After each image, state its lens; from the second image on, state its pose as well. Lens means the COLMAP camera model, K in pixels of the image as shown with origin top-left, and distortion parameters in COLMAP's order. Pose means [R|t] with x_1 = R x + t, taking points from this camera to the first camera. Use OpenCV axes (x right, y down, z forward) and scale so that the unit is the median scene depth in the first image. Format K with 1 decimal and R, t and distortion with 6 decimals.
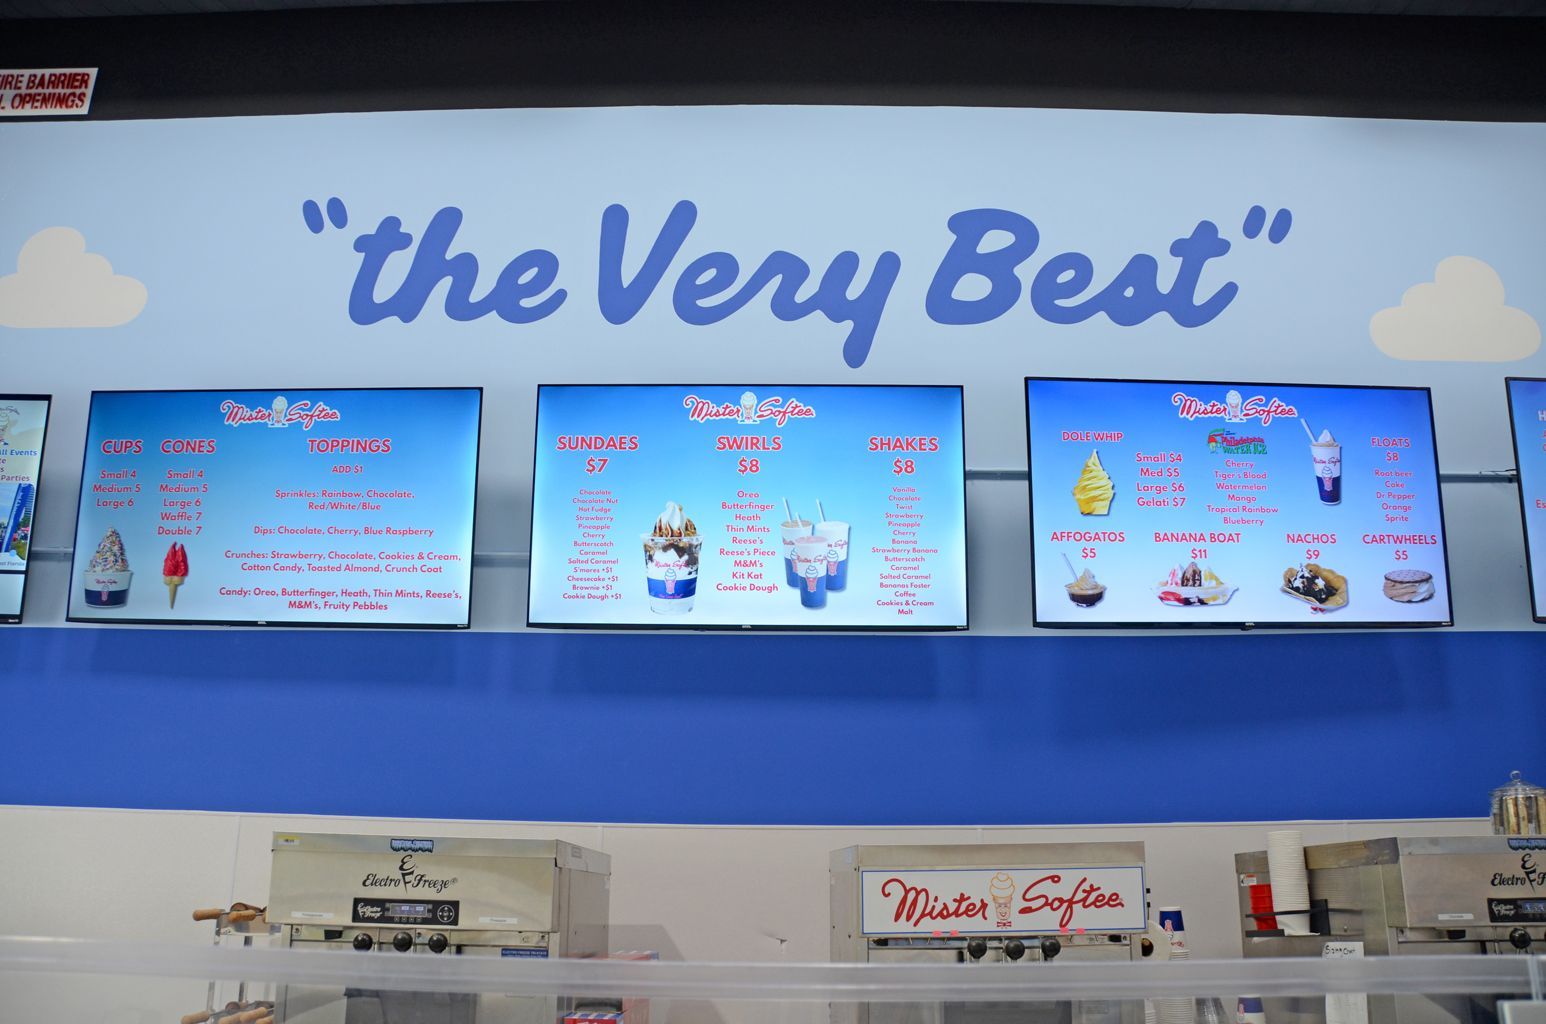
lens RADIAL K [[1183.5, 0, 767.8], [0, 1183.5, 520.3], [0, 0, 1]] dist [-0.168068, 0.116125]
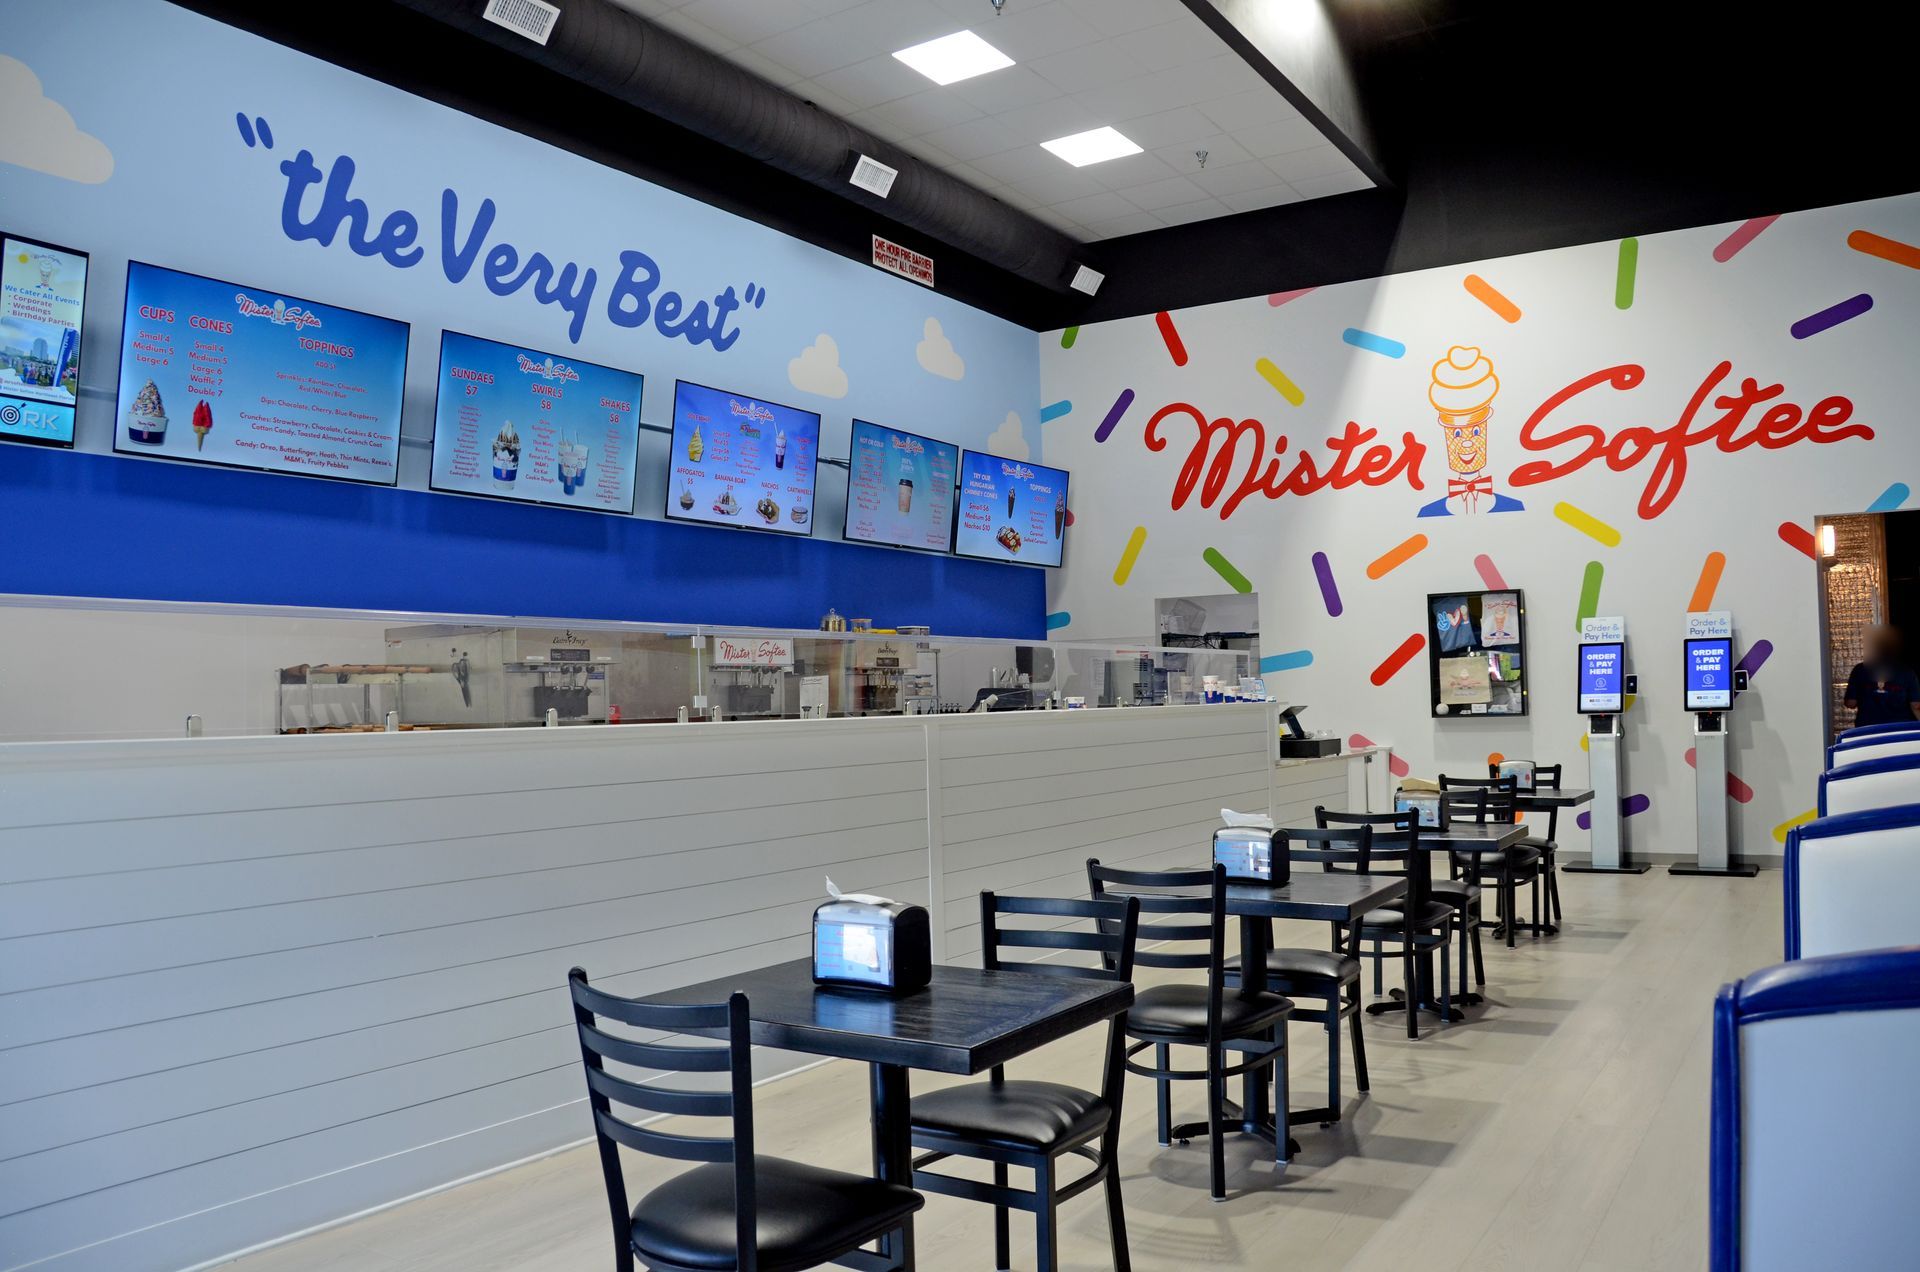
lens RADIAL K [[1469.8, 0, 953.5], [0, 1469.8, 646.4], [0, 0, 1]] dist [-0.168068, 0.116125]
pose [[0.537037, 0.011647, 0.843478, -1.460100], [-0.225213, 0.965590, 0.130058, -0.114978], [-0.812939, -0.259809, 0.521181, -0.623940]]
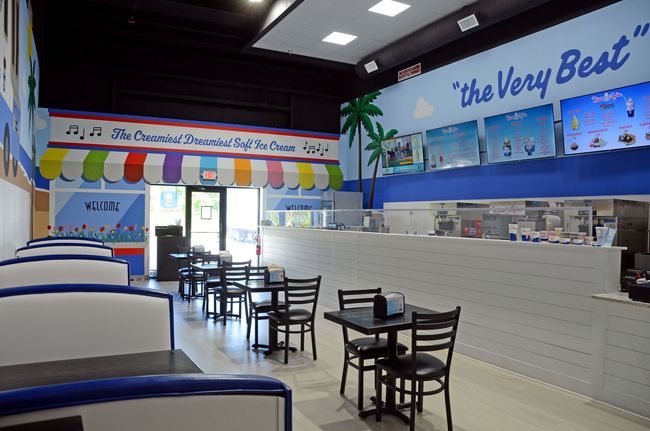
lens RADIAL K [[497.6, 0, 322.8], [0, 497.6, 219.0], [0, 0, 1]] dist [-0.168068, 0.116125]
pose [[0.476042, 0.002065, -0.879420, 1.437528], [0.253144, 0.957350, 0.139279, -0.176587], [0.842201, -0.288923, 0.455216, -0.755457]]
